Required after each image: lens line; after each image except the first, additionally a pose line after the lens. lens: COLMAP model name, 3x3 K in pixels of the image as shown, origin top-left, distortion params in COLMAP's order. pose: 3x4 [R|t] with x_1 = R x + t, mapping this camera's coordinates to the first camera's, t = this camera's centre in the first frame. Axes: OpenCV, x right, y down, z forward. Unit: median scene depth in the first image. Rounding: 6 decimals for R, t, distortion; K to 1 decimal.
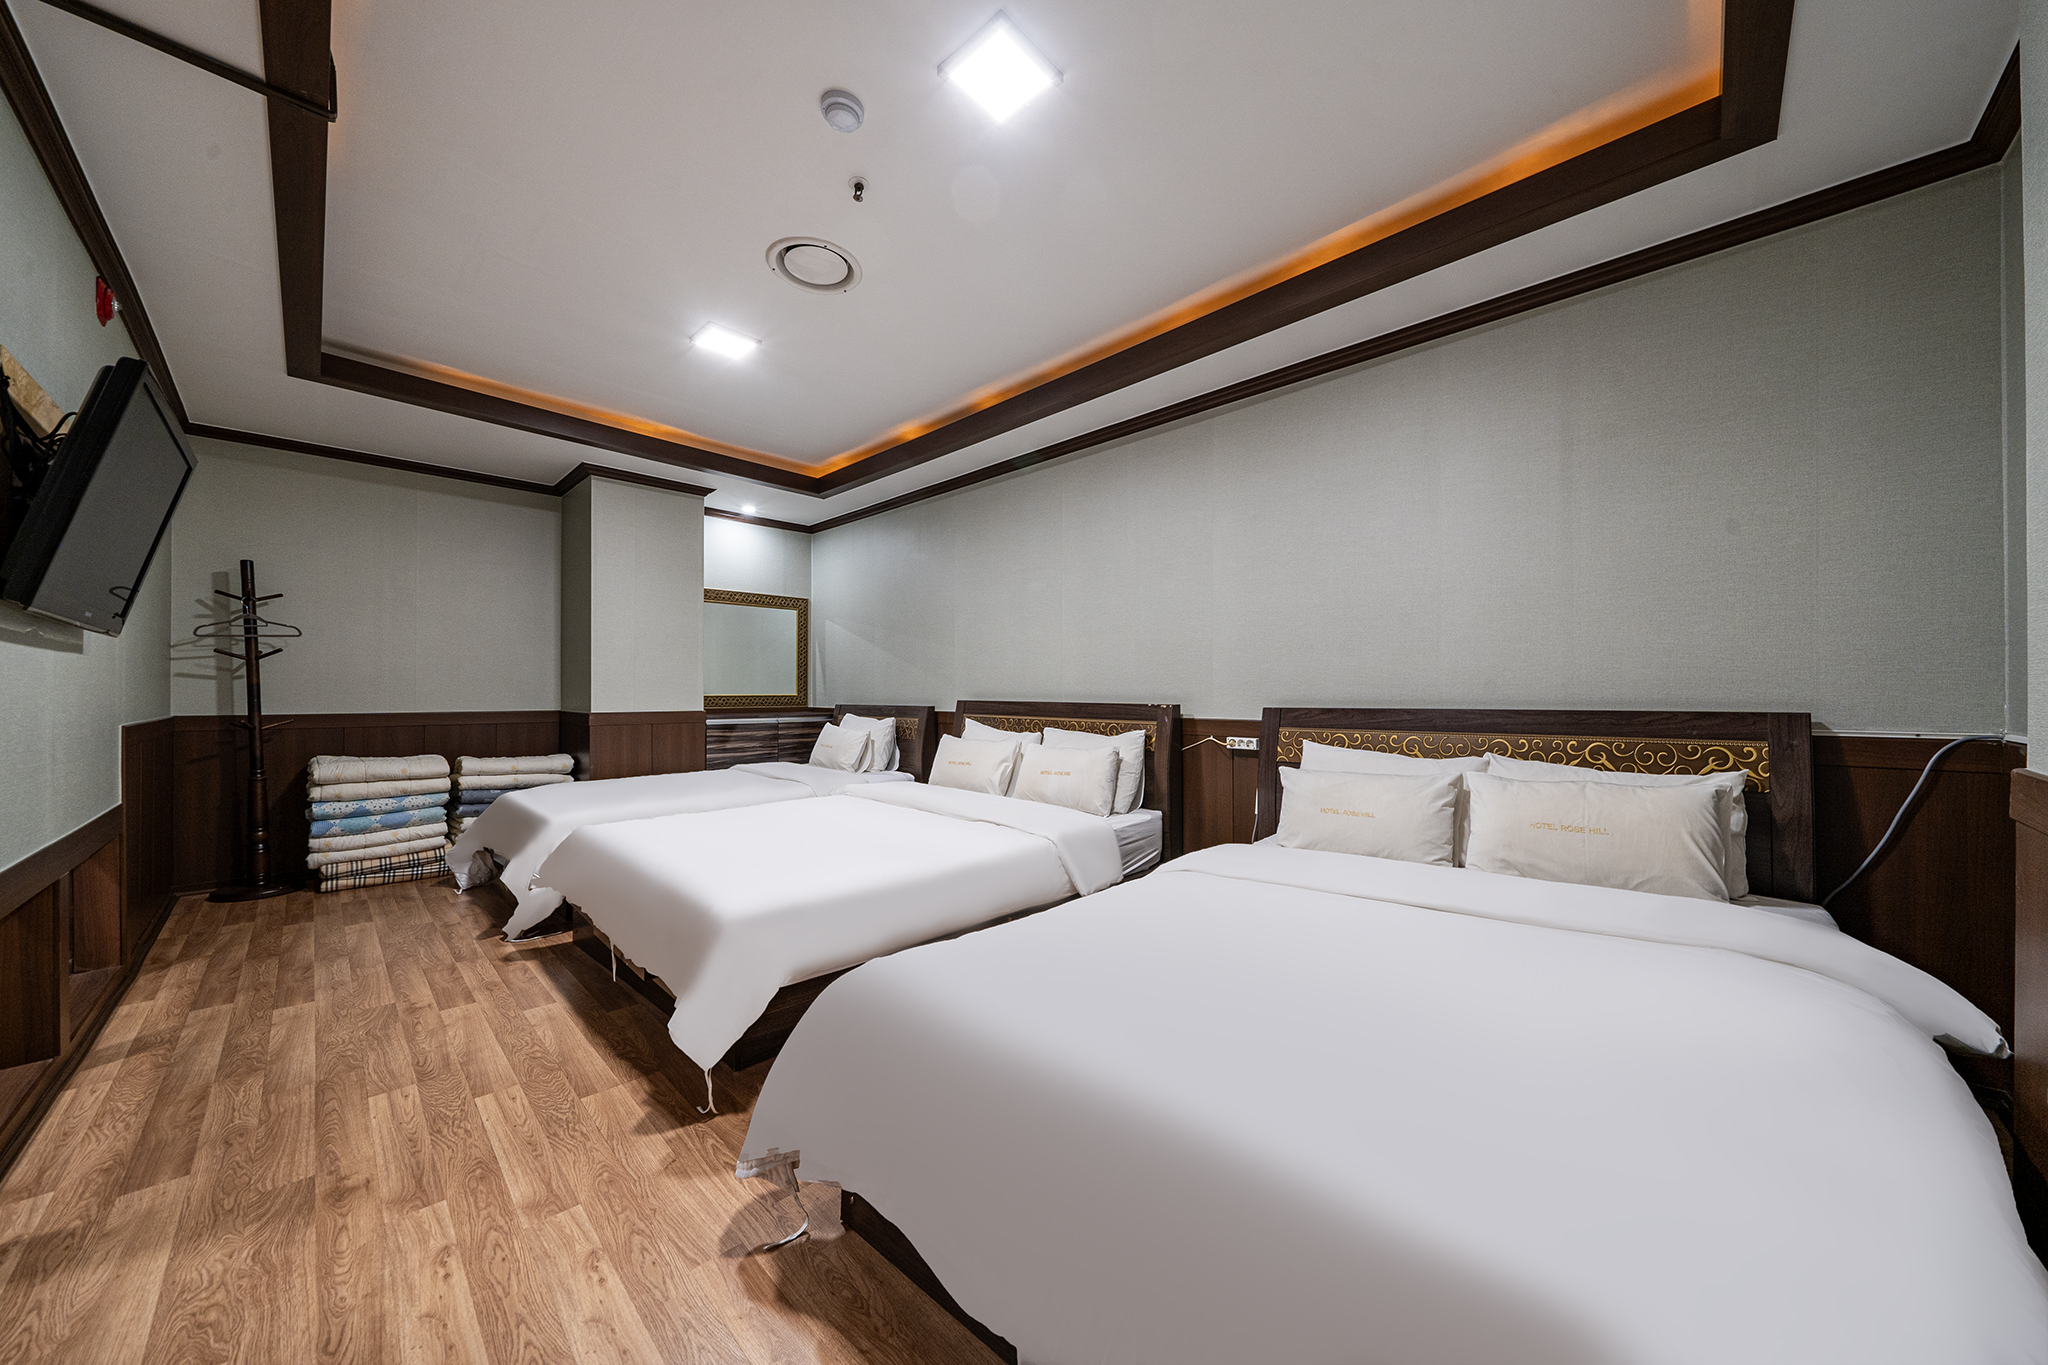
lens RADIAL K [[691.4, 0, 1072.2], [0, 691.4, 688.1], [0, 0, 1]] dist [-0.000004, 0.000090]
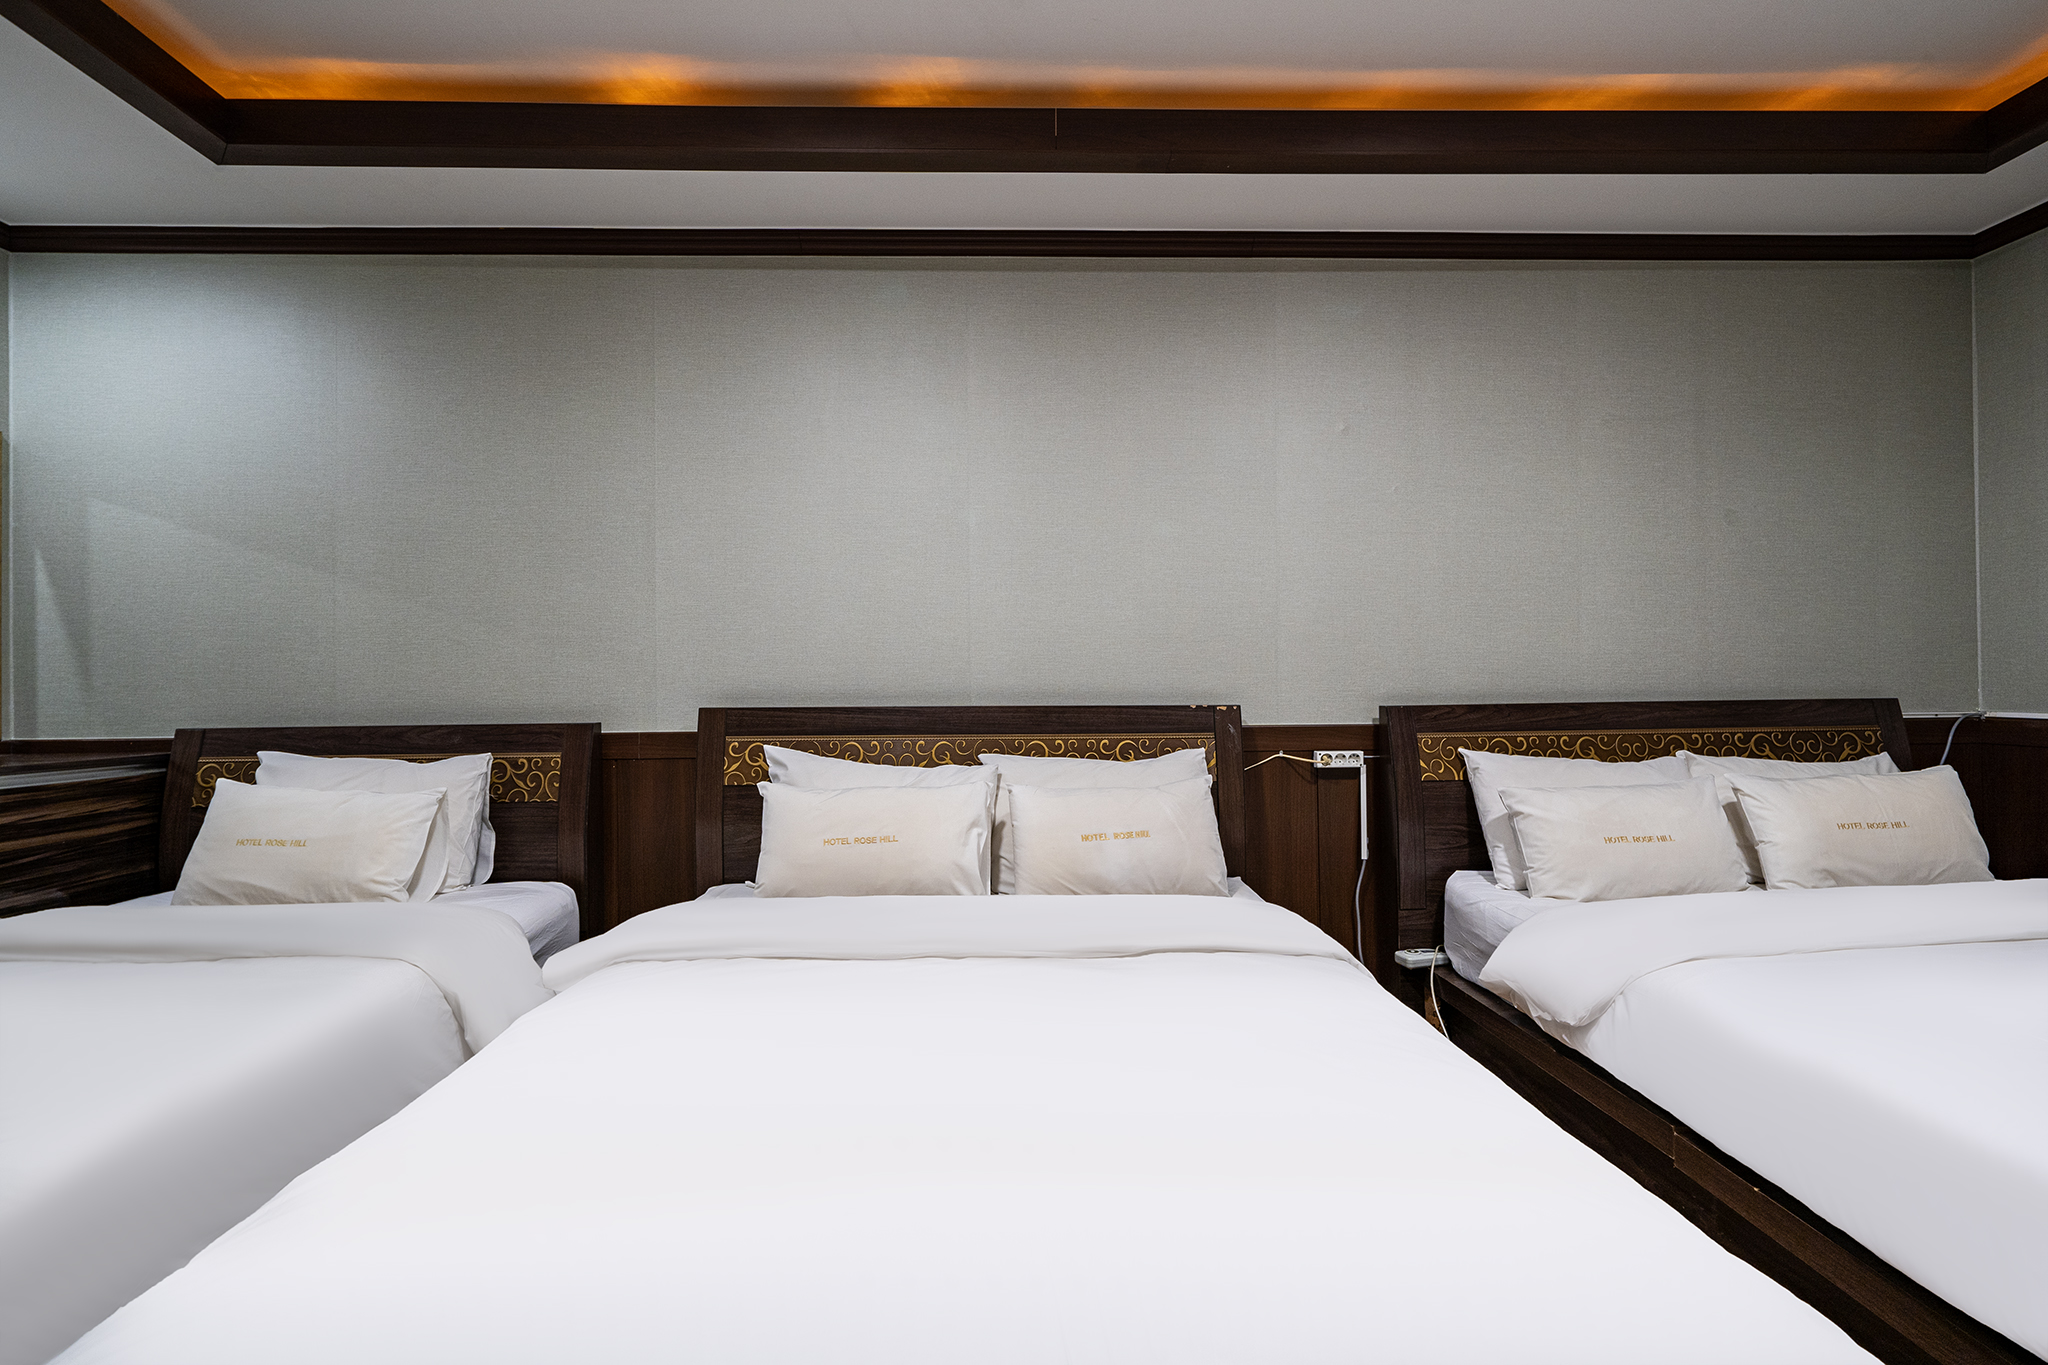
lens RADIAL K [[909.4, 0, 1024.0], [0, 909.4, 682.5], [0, 0, 1]] dist [0.003024, 0.000066]
pose [[0.721197, -0.002579, 0.692725, -0.578847], [0.004519, 0.999989, -0.000981, 0.003171], [-0.692715, 0.003838, 0.721201, 0.542975]]
